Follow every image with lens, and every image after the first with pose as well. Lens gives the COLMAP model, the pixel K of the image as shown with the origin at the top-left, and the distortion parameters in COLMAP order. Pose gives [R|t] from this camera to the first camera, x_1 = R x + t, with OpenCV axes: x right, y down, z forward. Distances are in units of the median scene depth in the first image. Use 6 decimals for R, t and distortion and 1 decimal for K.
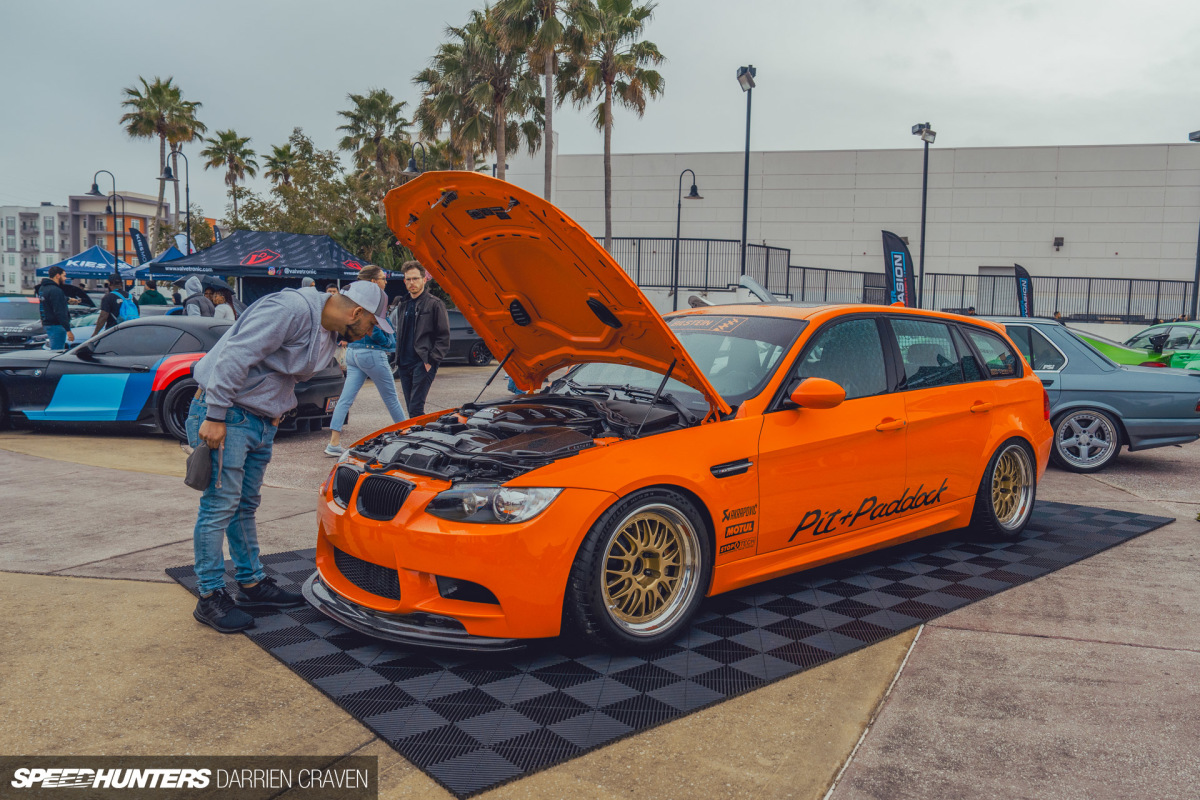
lens RADIAL K [[875.1, 0, 601.2], [0, 875.1, 397.4], [0, 0, 1]] dist [0.010199, -0.001289]
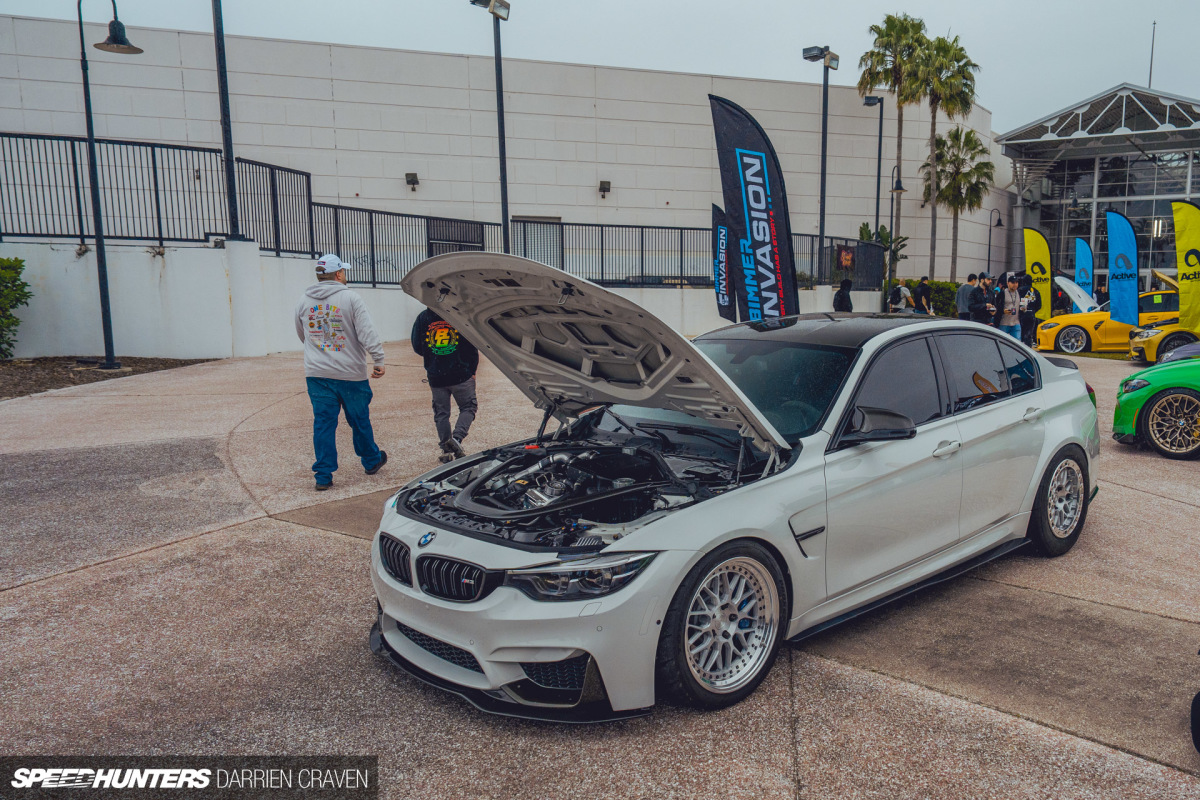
lens RADIAL K [[875.1, 0, 596.0], [0, 875.1, 408.5], [0, 0, 1]] dist [0.010199, -0.001289]
pose [[0.778676, -0.114792, 0.616836, -0.009185], [0.080174, 0.993266, 0.083635, -0.050276], [-0.622283, -0.015670, 0.782636, 0.442092]]
